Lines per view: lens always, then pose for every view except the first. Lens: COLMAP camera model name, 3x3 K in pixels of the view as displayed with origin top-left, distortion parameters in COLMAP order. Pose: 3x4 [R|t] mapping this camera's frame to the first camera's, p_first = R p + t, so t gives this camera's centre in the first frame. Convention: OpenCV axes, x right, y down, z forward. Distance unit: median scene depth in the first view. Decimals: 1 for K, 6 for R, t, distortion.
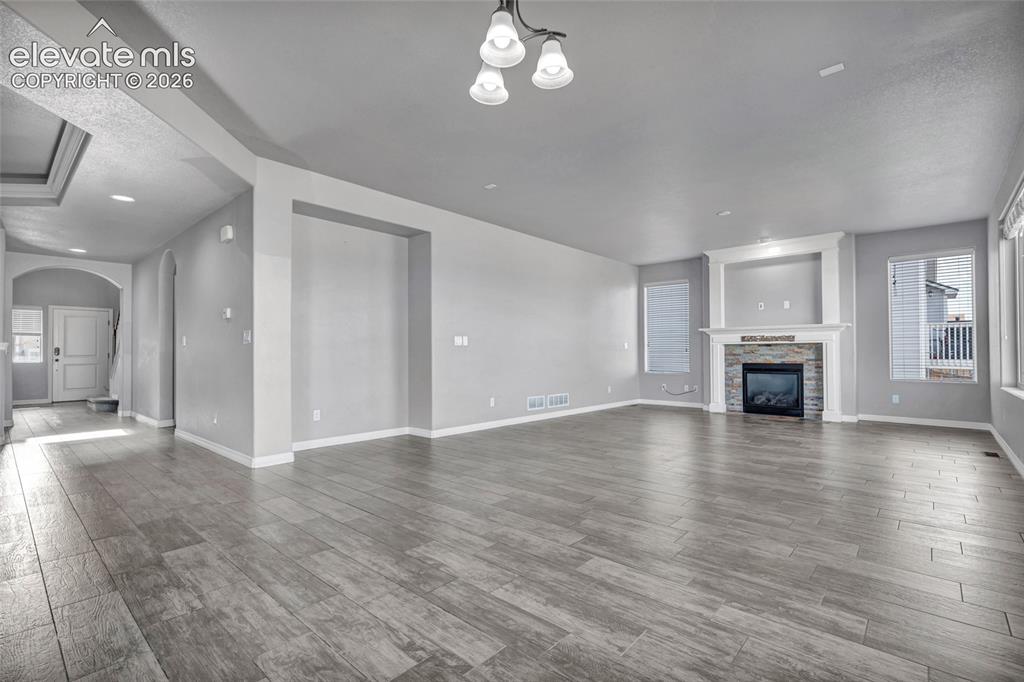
lens RADIAL K [[463.3, 0, 515.2], [0, 463.3, 347.2], [0, 0, 1]] dist [0.005318, -0.000526]
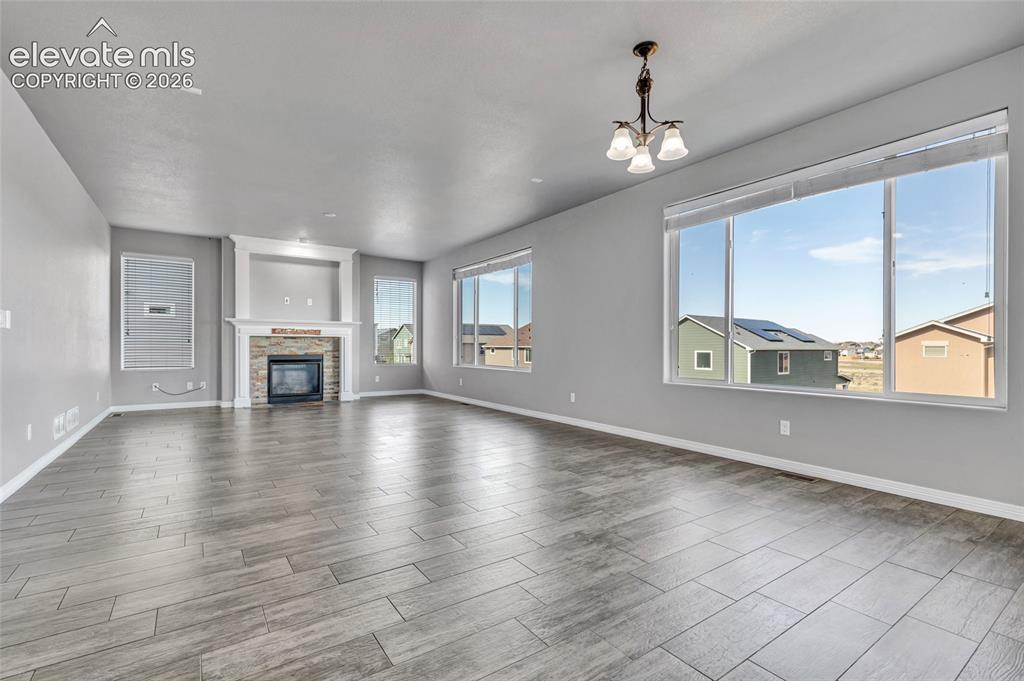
lens RADIAL K [[463.3, 0, 510.3], [0, 463.3, 343.7], [0, 0, 1]] dist [0.005318, -0.000526]
pose [[0.237810, 0.008526, 0.971274, -0.382232], [-0.019000, 0.999811, -0.004124, 0.004241], [-0.971126, -0.017473, 0.237927, 0.263311]]
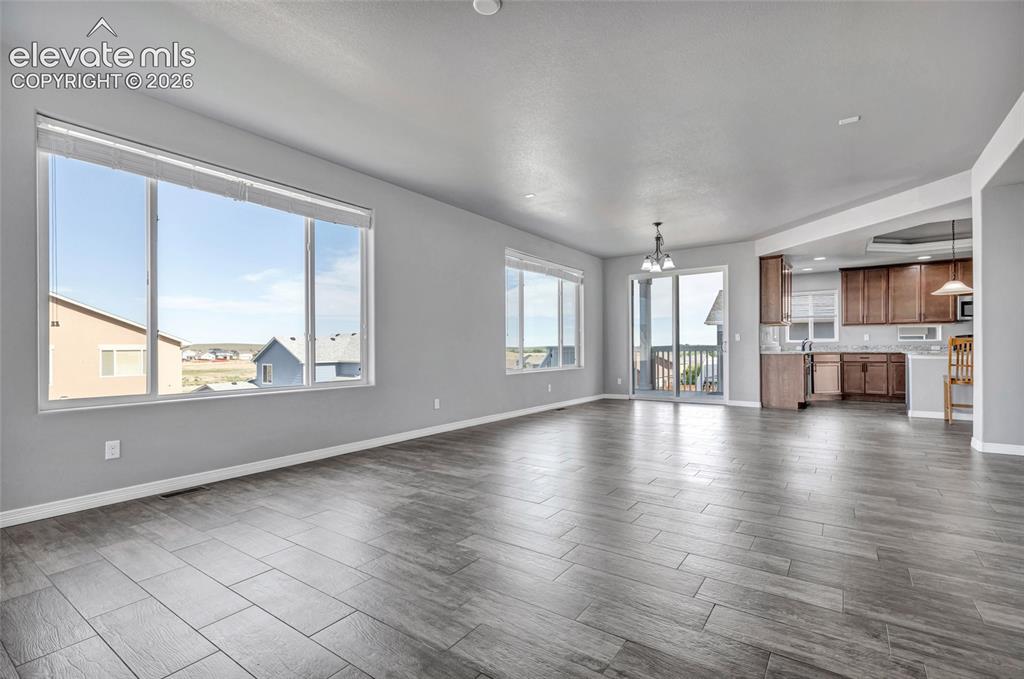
lens RADIAL K [[463.3, 0, 516.5], [0, 463.3, 347.3], [0, 0, 1]] dist [0.005318, -0.000526]
pose [[-0.993441, 0.007955, -0.114073, 0.380264], [0.010003, 0.999799, -0.017392, 0.015627], [0.113912, -0.018419, -0.993320, 1.107565]]
